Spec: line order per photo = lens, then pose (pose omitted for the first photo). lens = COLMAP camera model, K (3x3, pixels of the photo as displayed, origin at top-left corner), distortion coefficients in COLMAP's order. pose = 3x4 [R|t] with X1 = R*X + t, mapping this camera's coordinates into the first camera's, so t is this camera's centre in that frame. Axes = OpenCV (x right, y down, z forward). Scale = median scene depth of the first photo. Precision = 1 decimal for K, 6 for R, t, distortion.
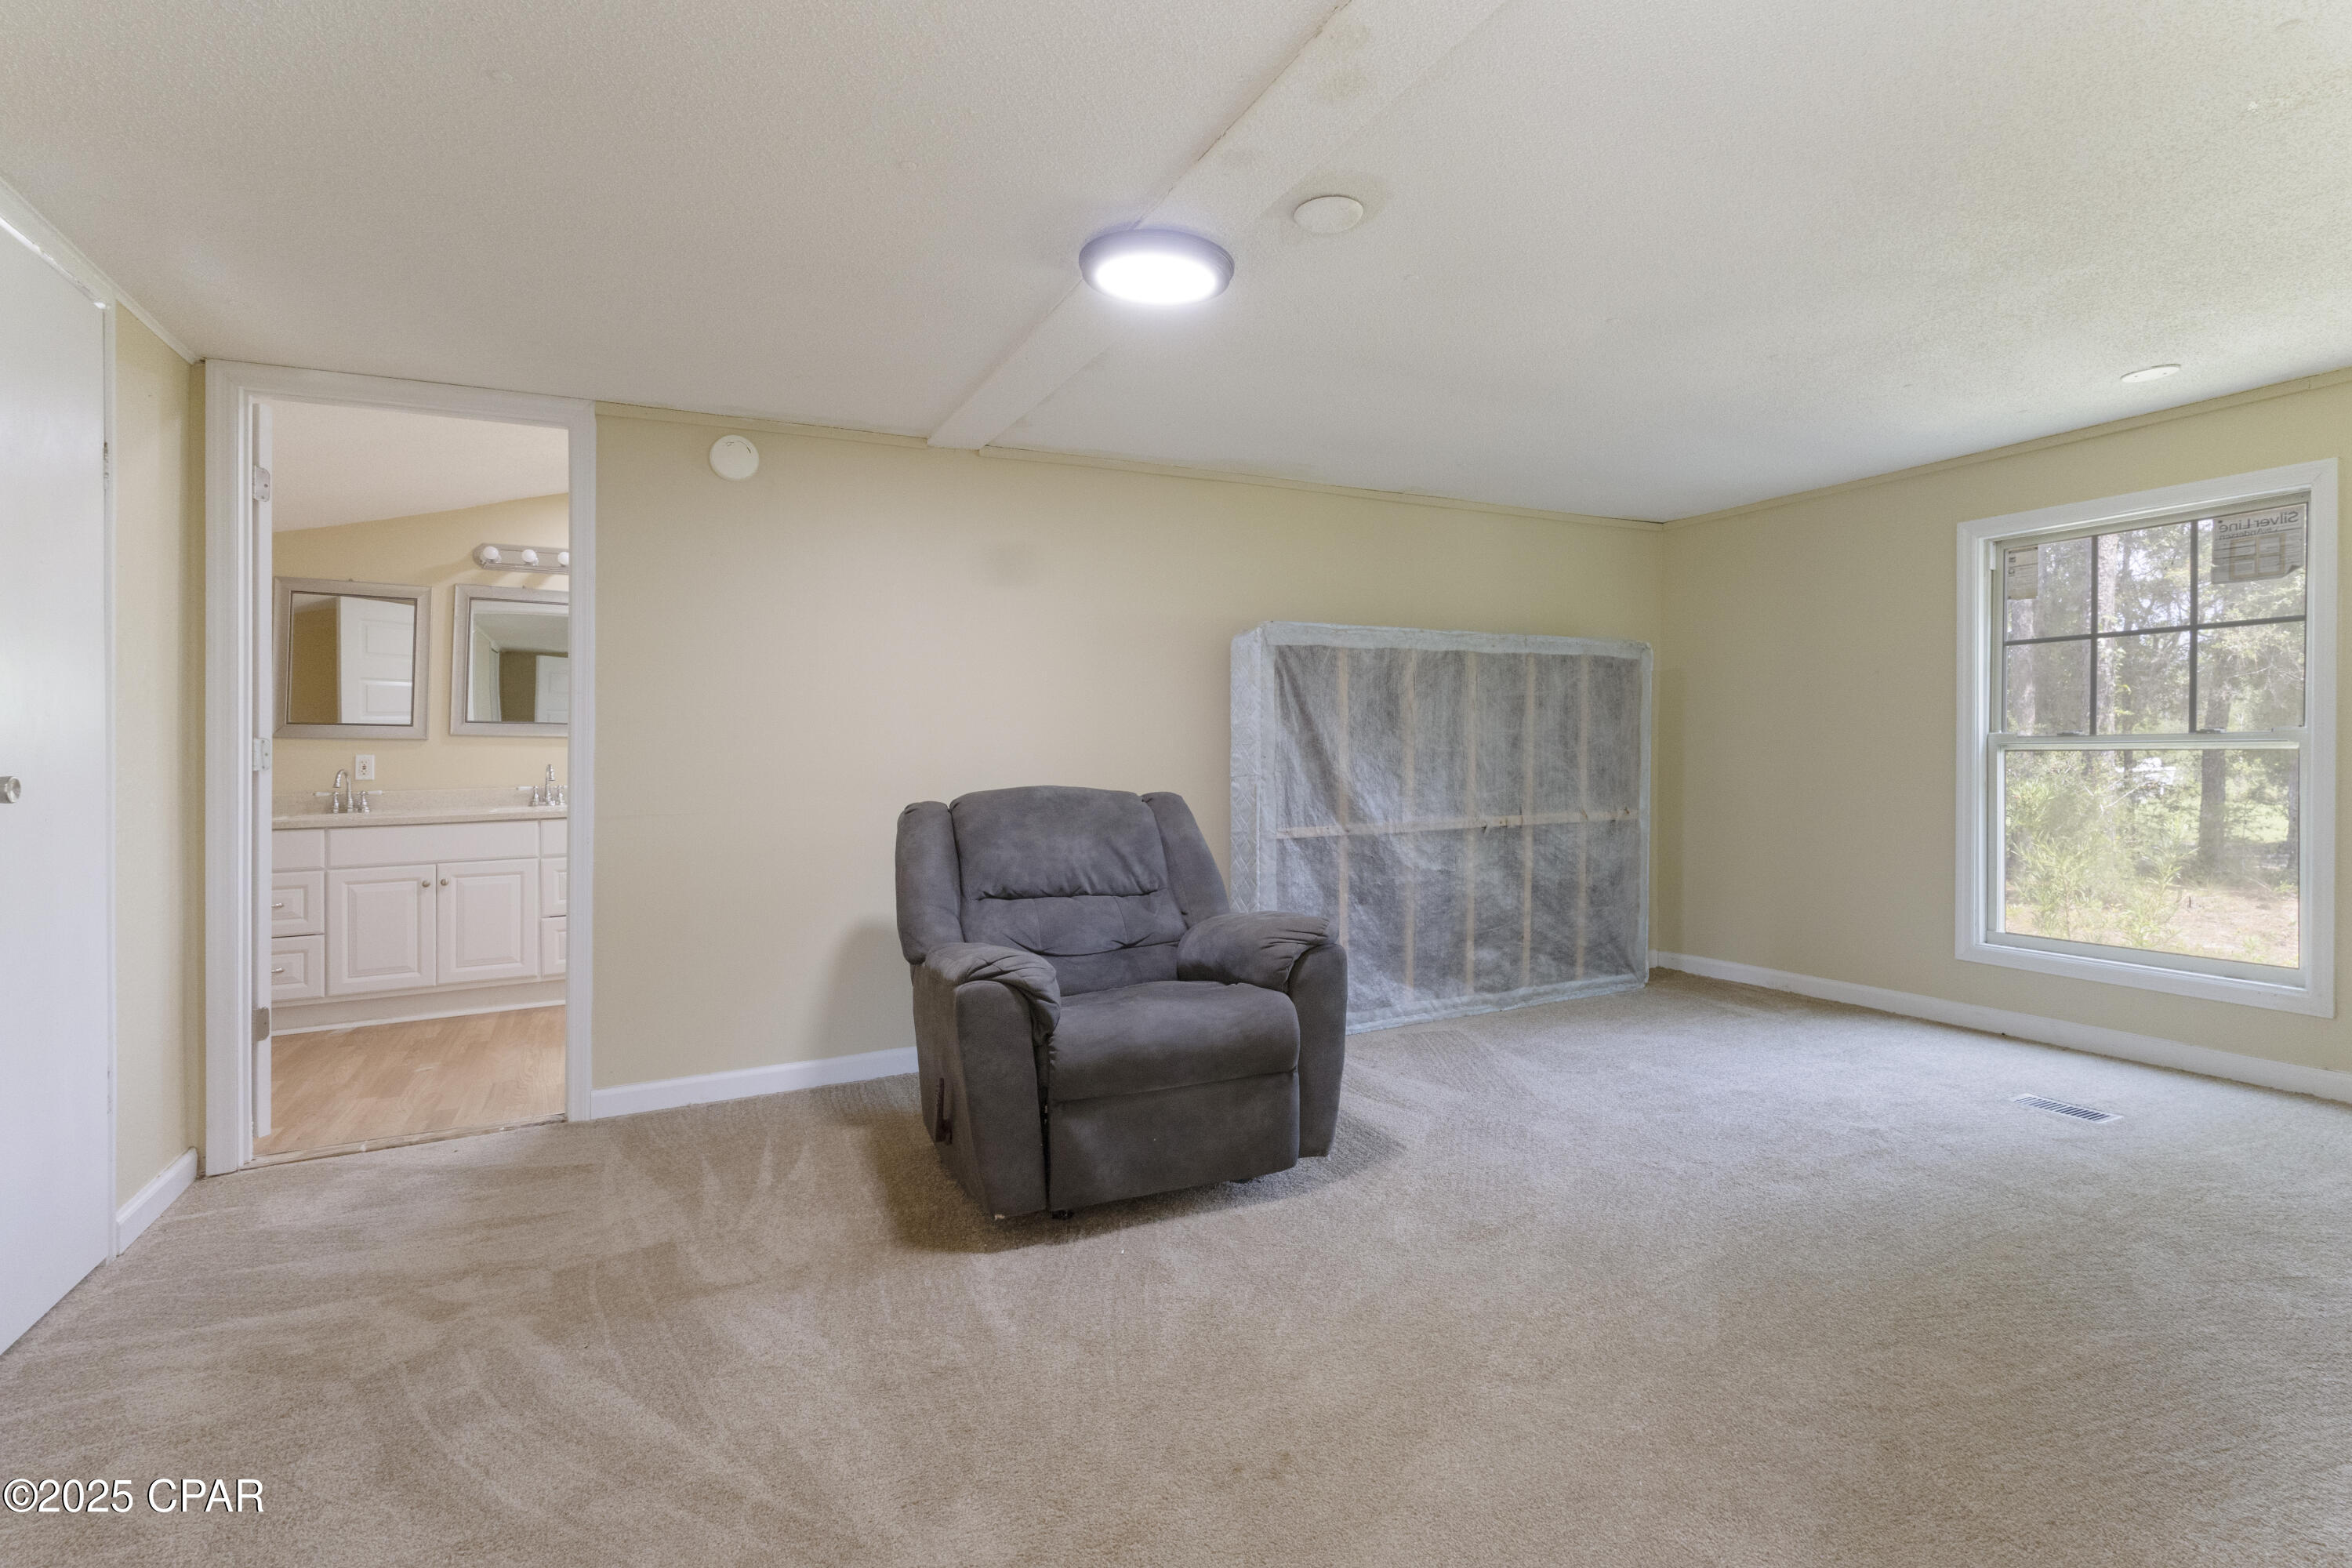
lens RADIAL K [[1102.5, 0, 1173.0], [0, 1102.5, 730.8], [0, 0, 1]] dist [0.000911, 0.000558]
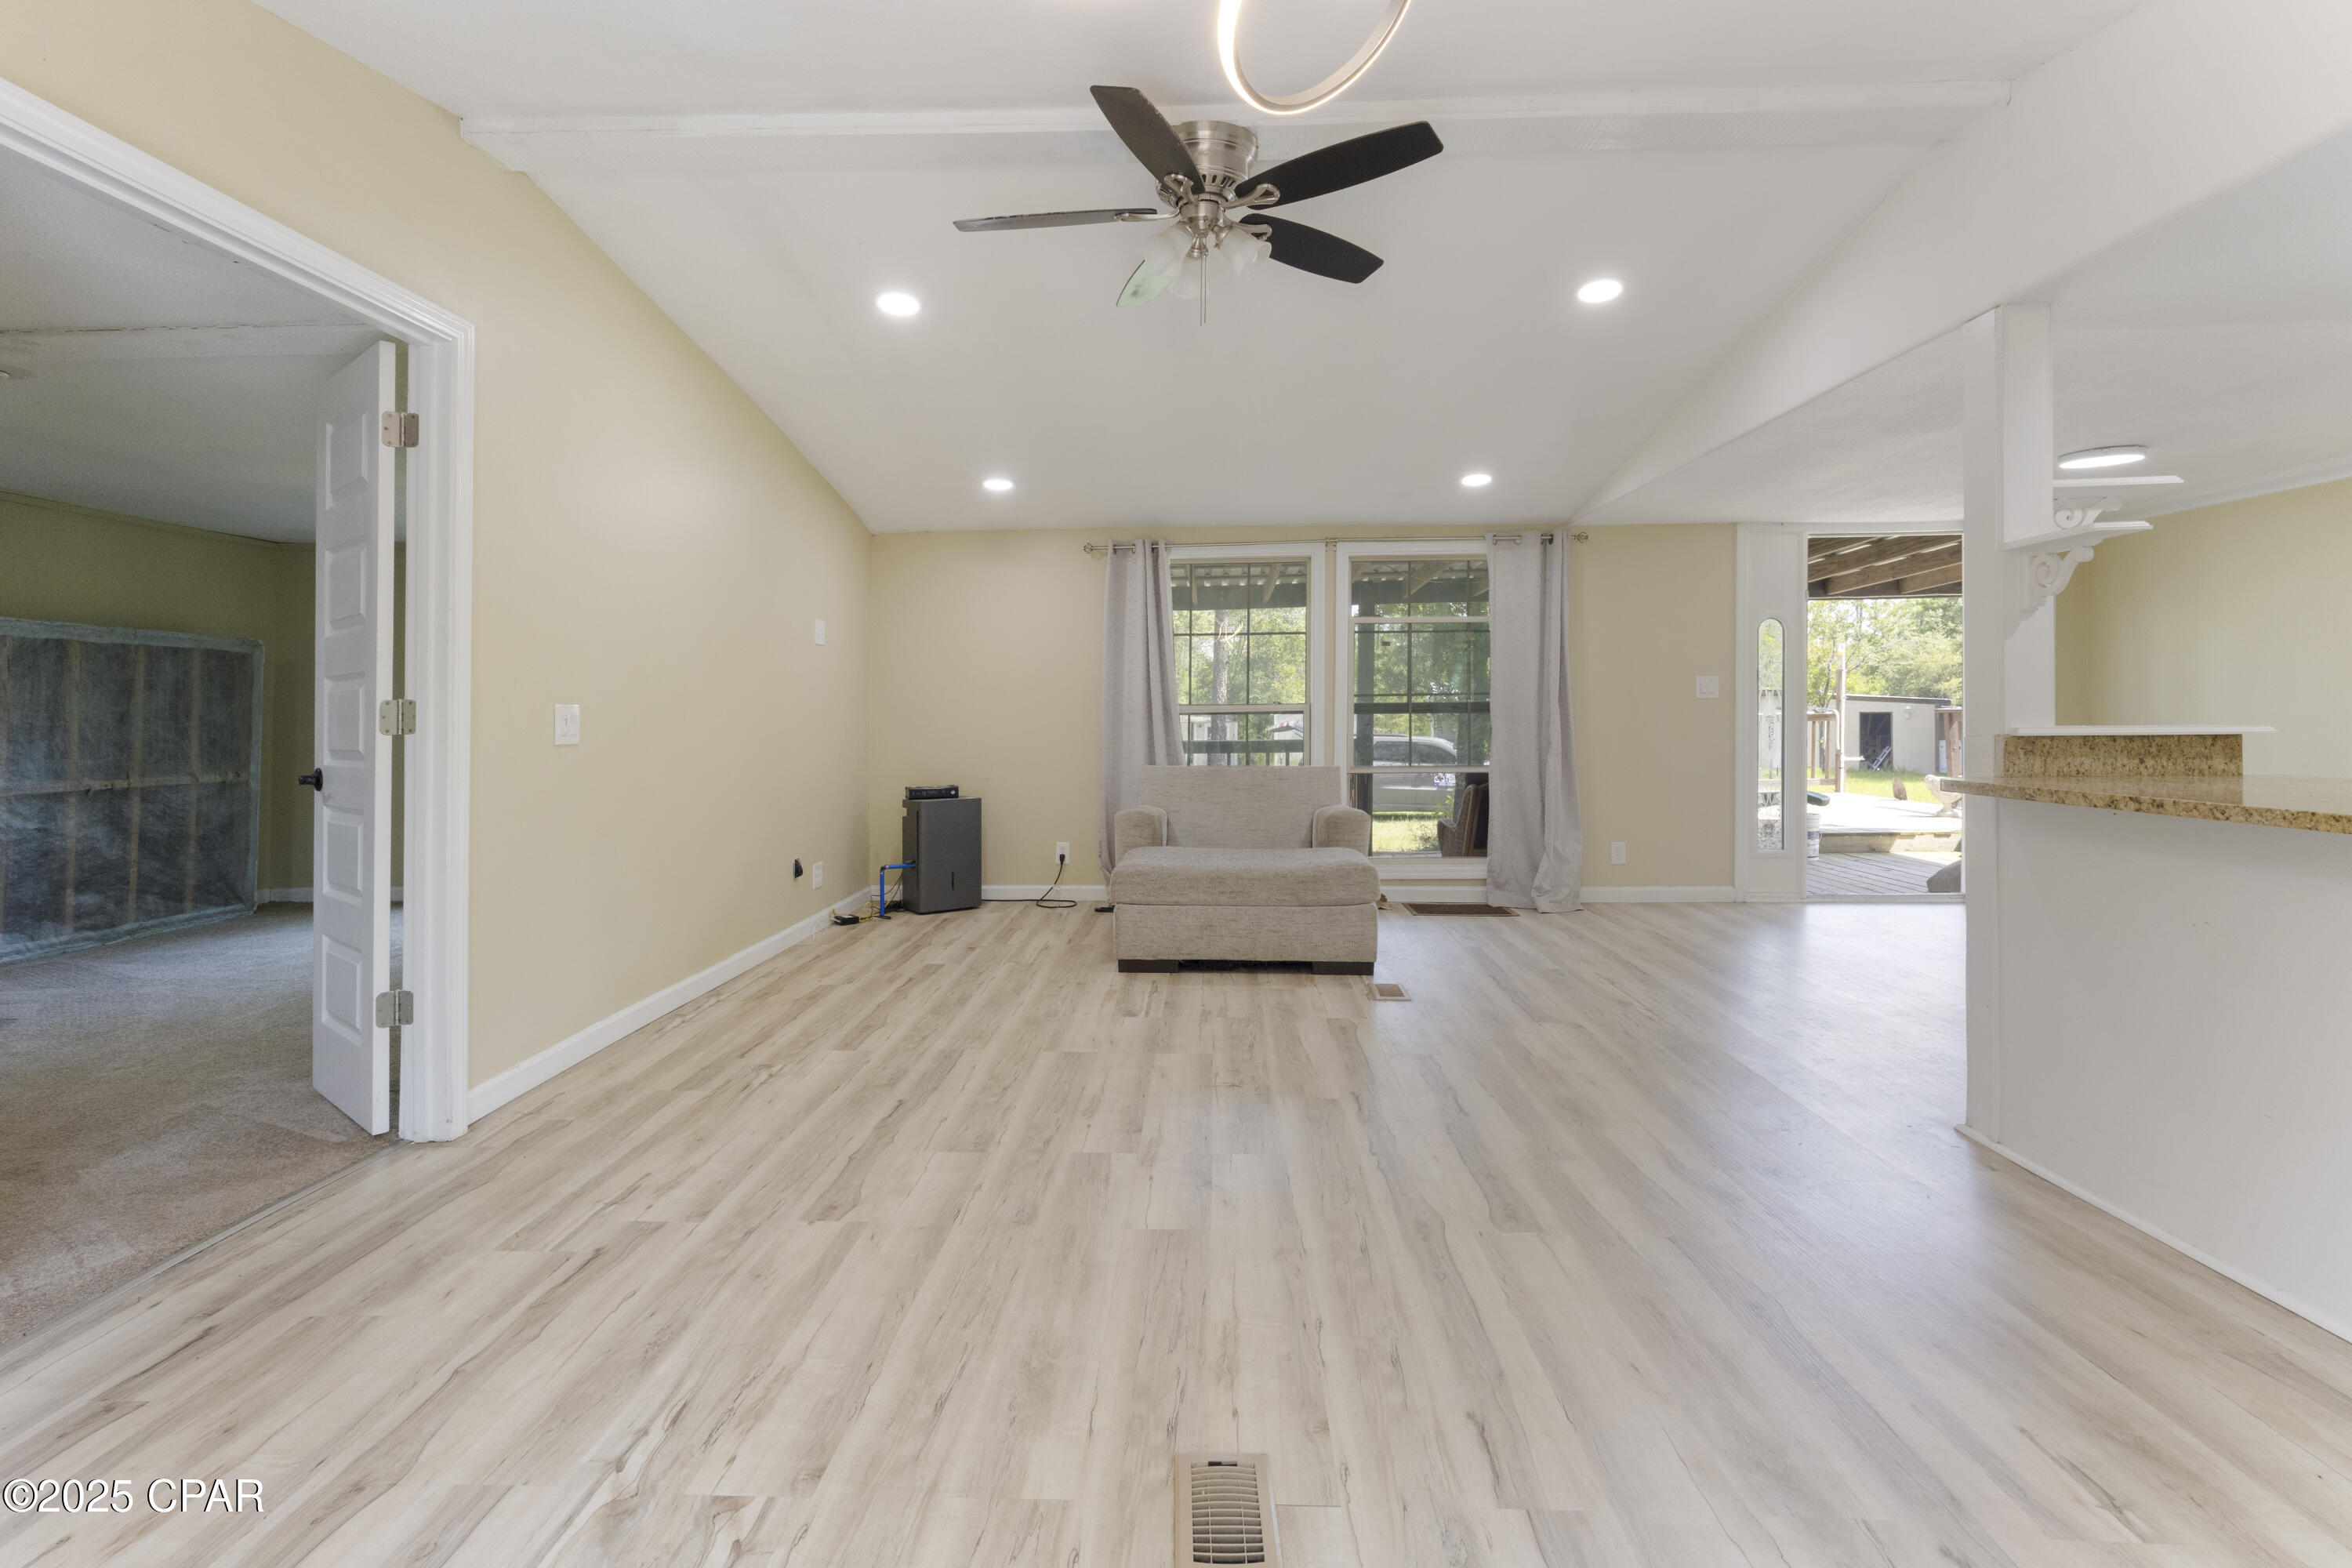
lens RADIAL K [[1130.5, 0, 1179.7], [0, 1130.5, 712.5], [0, 0, 1]] dist [0.000690, -0.000783]
pose [[0.490117, 0.009969, 0.871600, -0.194349], [-0.006996, 0.999947, -0.007503, 0.005185], [-0.871629, -0.002421, 0.490161, -0.593257]]
